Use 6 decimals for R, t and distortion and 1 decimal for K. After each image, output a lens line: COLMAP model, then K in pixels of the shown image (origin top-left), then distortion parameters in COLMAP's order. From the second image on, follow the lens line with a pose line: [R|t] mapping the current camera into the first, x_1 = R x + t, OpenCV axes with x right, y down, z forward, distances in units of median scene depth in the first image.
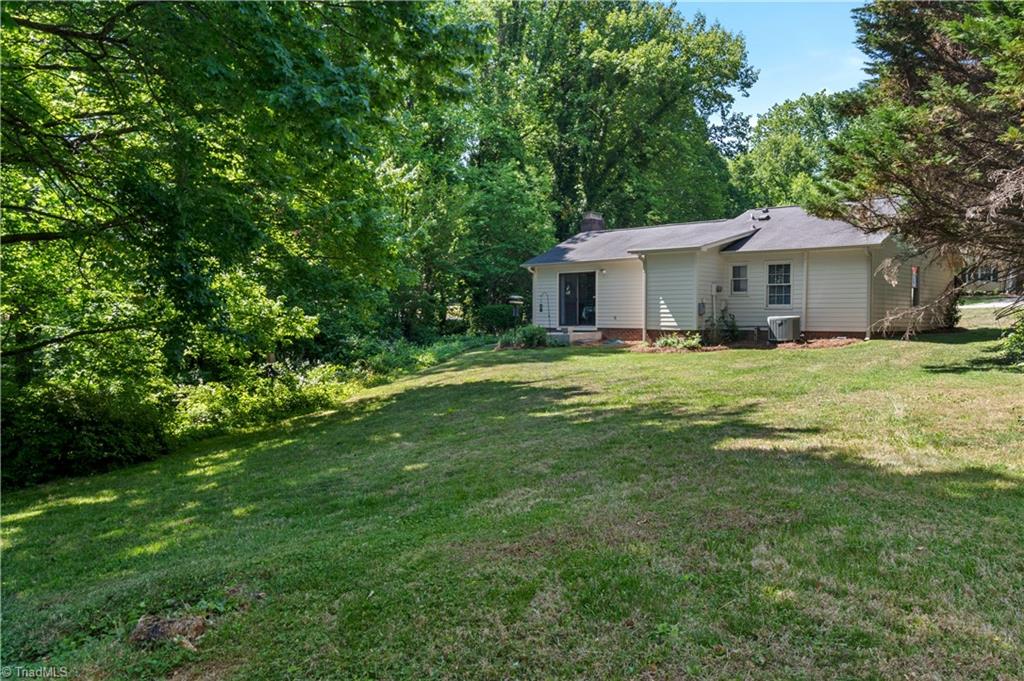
lens RADIAL K [[724.2, 0, 512.4], [0, 724.2, 313.2], [0, 0, 1]] dist [-0.001331, -0.000855]
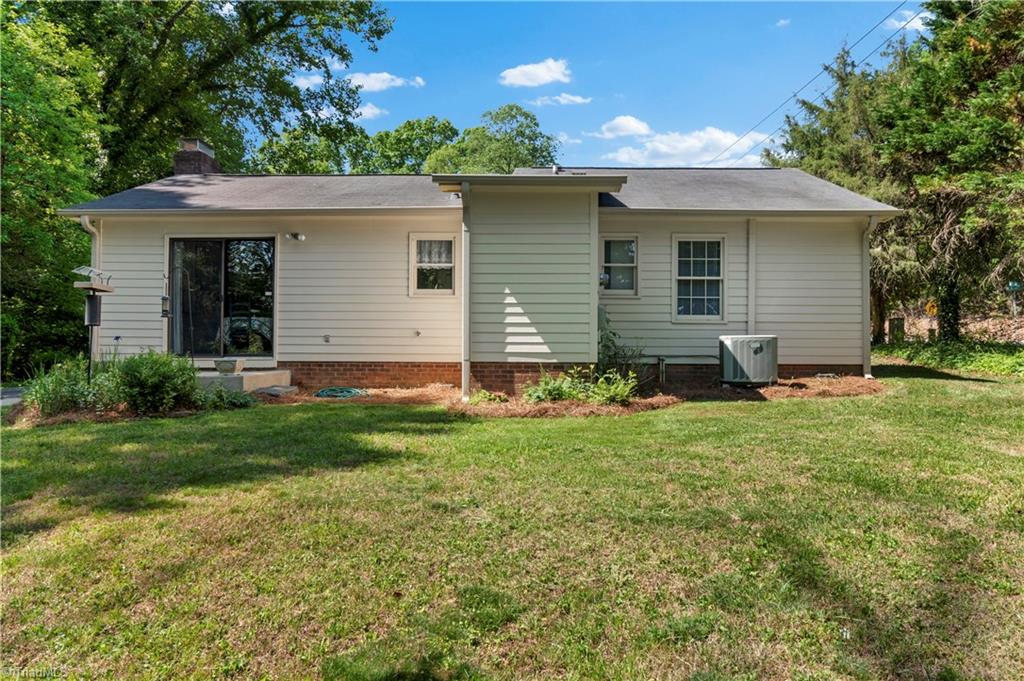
lens RADIAL K [[724.2, 0, 512.4], [0, 724.2, 313.2], [0, 0, 1]] dist [-0.001331, -0.000855]
pose [[0.738208, 0.050369, 0.672690, -0.092573], [-0.008469, 0.997822, -0.065420, 0.021972], [-0.674520, 0.042596, 0.737027, 0.670197]]
